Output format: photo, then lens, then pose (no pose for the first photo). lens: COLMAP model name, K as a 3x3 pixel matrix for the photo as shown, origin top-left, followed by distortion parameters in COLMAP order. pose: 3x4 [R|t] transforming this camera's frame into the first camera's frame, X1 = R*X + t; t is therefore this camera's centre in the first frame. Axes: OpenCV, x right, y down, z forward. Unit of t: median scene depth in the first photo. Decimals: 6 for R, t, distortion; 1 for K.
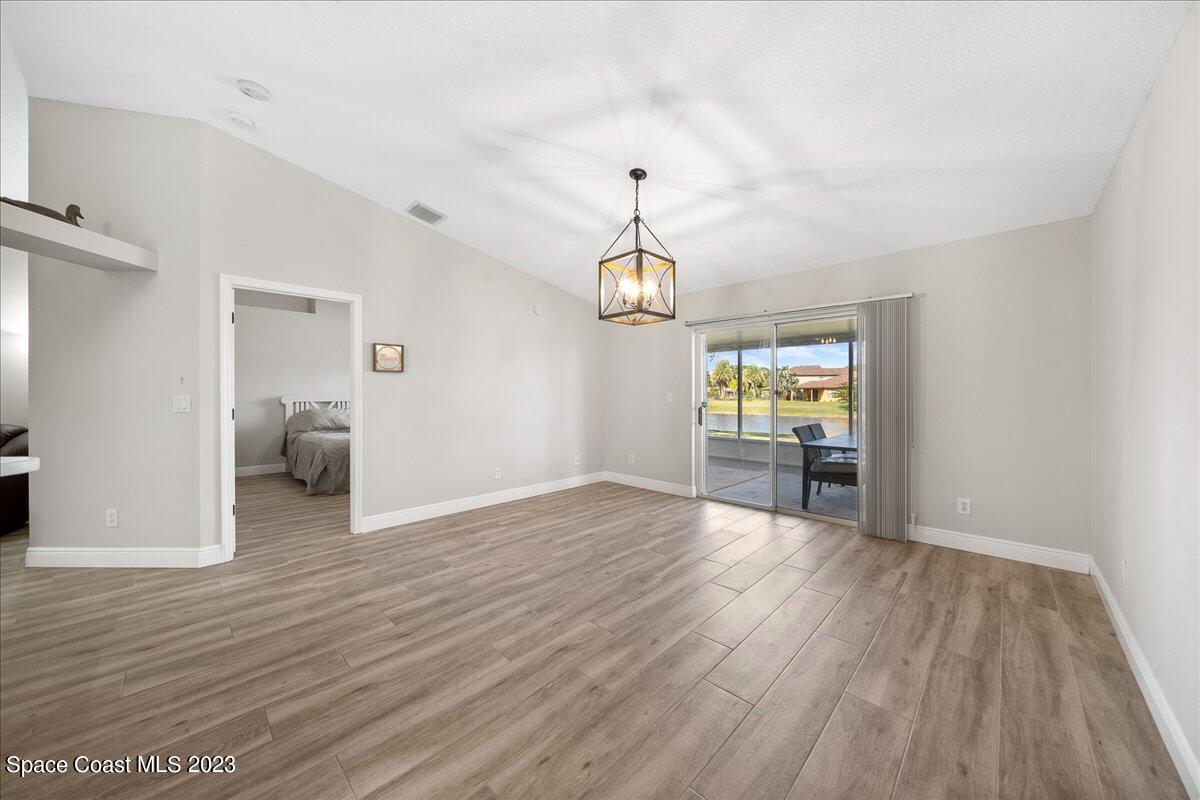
lens RADIAL K [[418.2, 0, 593.9], [0, 418.2, 395.5], [0, 0, 1]] dist [-0.002688, -0.000205]
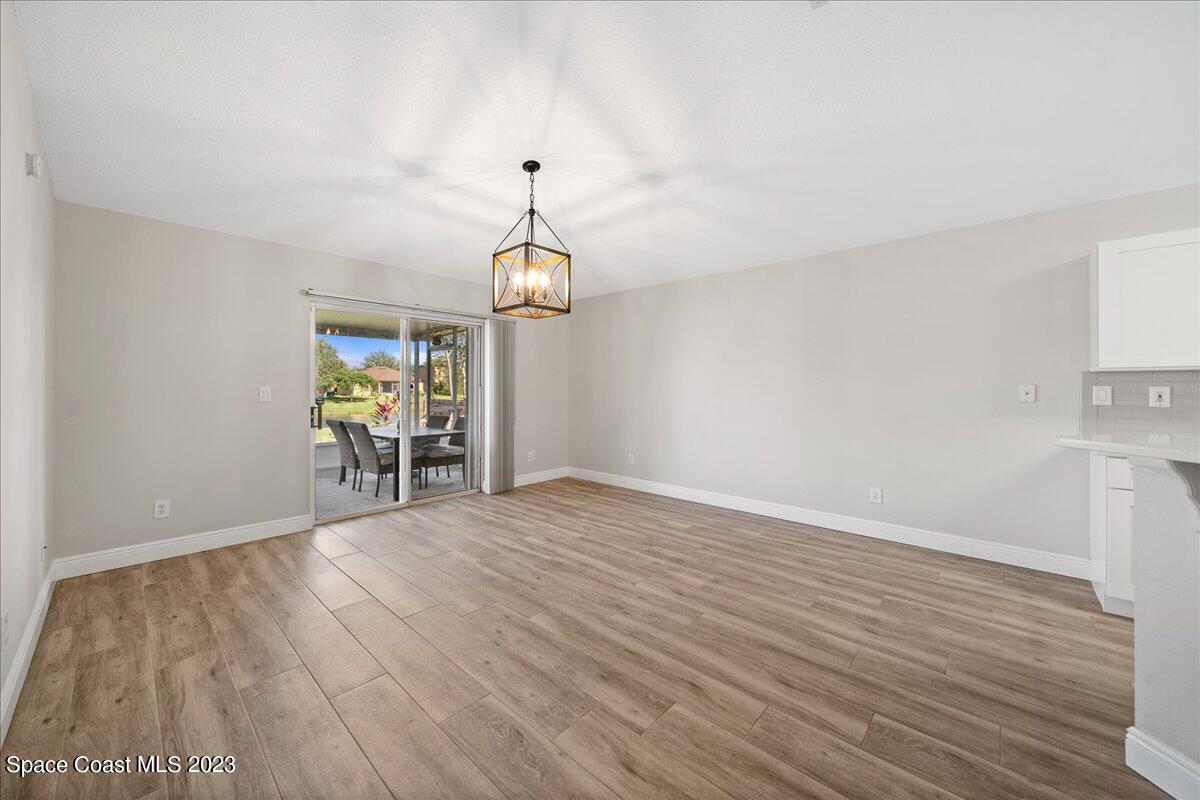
lens RADIAL K [[442.9, 0, 595.4], [0, 442.9, 389.1], [0, 0, 1]] dist [-0.003250, -0.000202]
pose [[-0.033148, -0.000248, 0.999450, -1.121643], [0.003098, 0.999995, 0.000351, -0.001629], [-0.999446, 0.003108, -0.033148, 1.046467]]
